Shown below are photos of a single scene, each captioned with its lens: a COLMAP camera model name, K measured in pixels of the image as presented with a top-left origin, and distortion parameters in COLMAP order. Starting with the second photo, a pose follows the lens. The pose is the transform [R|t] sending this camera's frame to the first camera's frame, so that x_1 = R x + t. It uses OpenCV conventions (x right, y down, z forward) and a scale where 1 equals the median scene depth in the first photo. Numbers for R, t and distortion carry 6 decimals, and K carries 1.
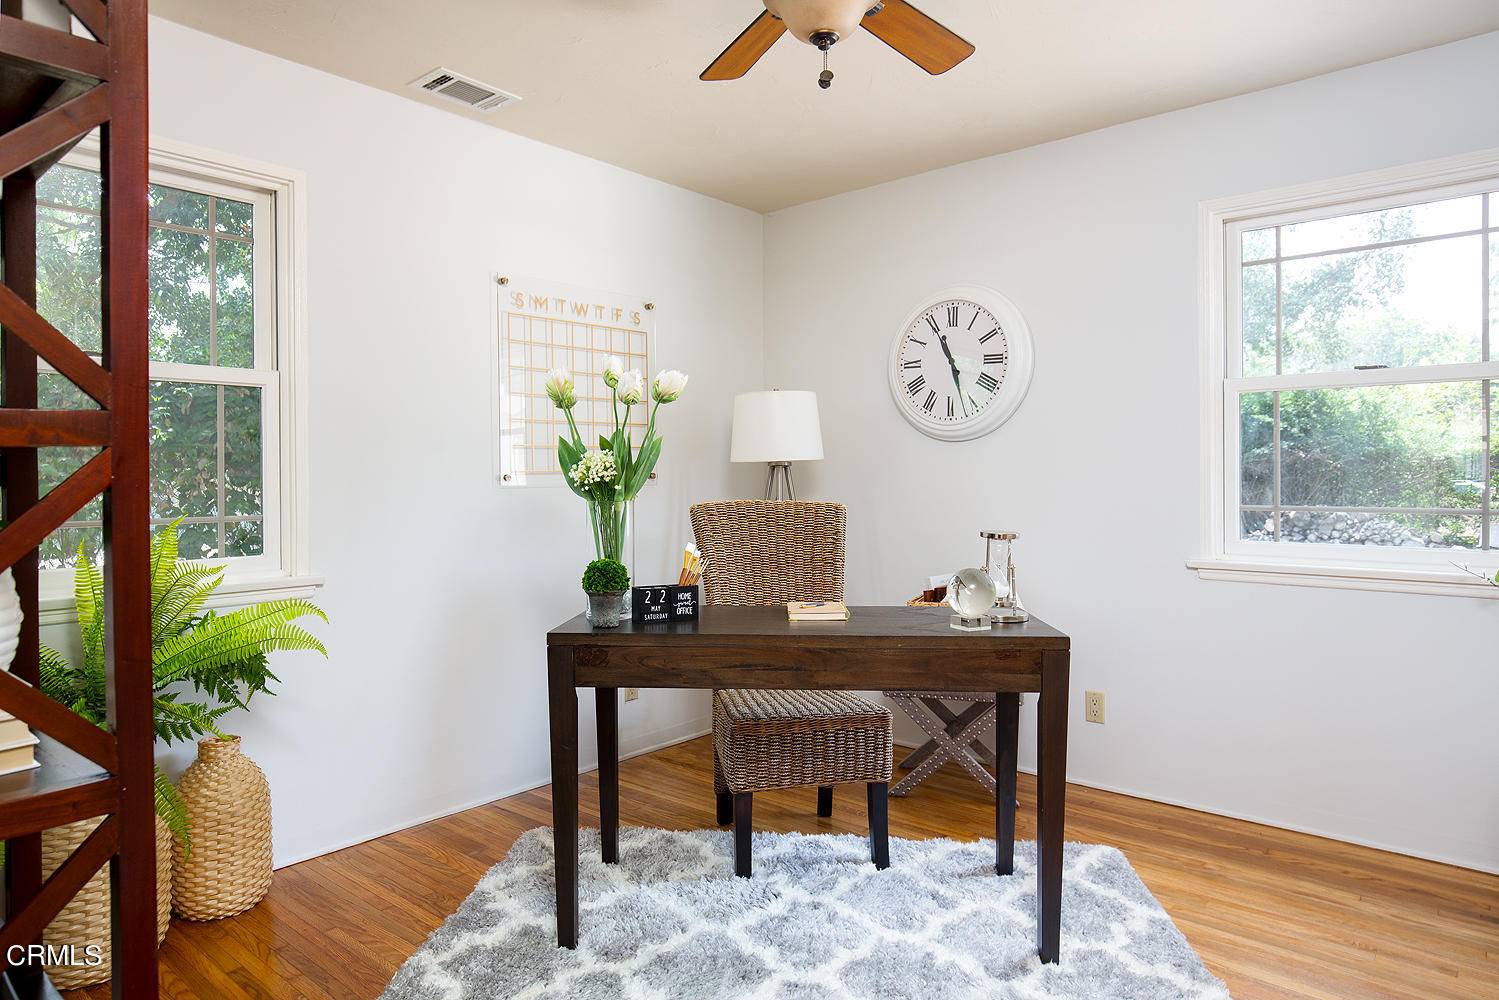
lens RADIAL K [[941.7, 0, 751.3], [0, 941.7, 503.9], [0, 0, 1]] dist [0.008408, 0.001739]
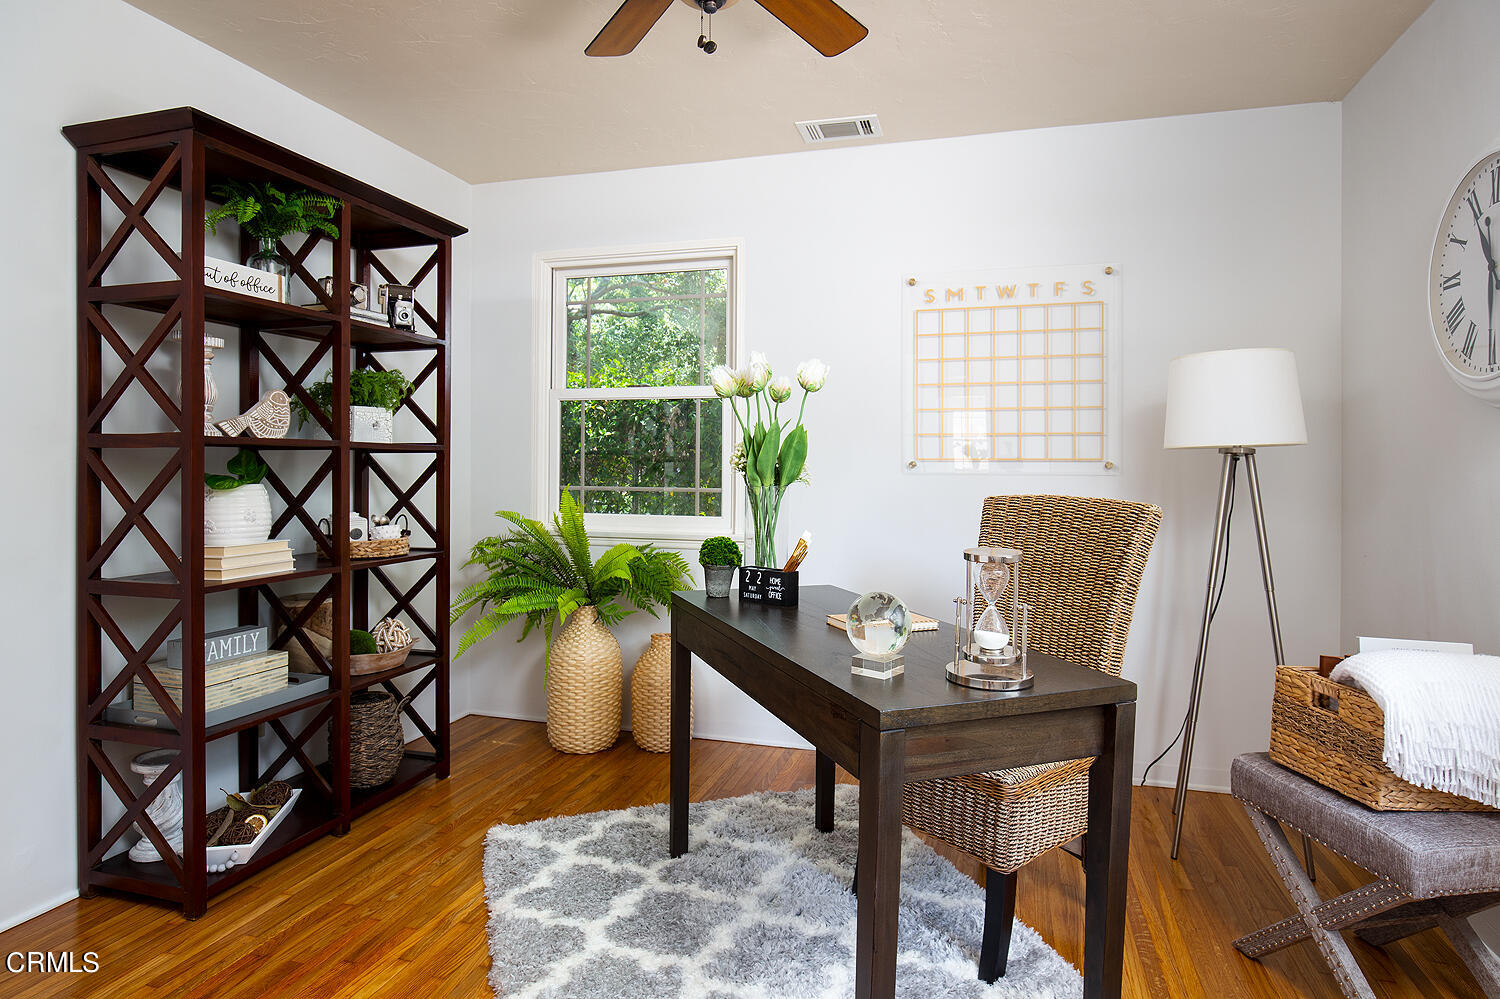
lens RADIAL K [[856.3, 0, 748.7], [0, 856.3, 485.5], [0, 0, 1]] dist [-0.004675, 0.000477]
pose [[0.394845, 0.034450, -0.918101, 0.694653], [-0.036025, 0.999109, 0.021997, -0.023108], [0.918041, 0.024389, 0.395735, 0.544721]]
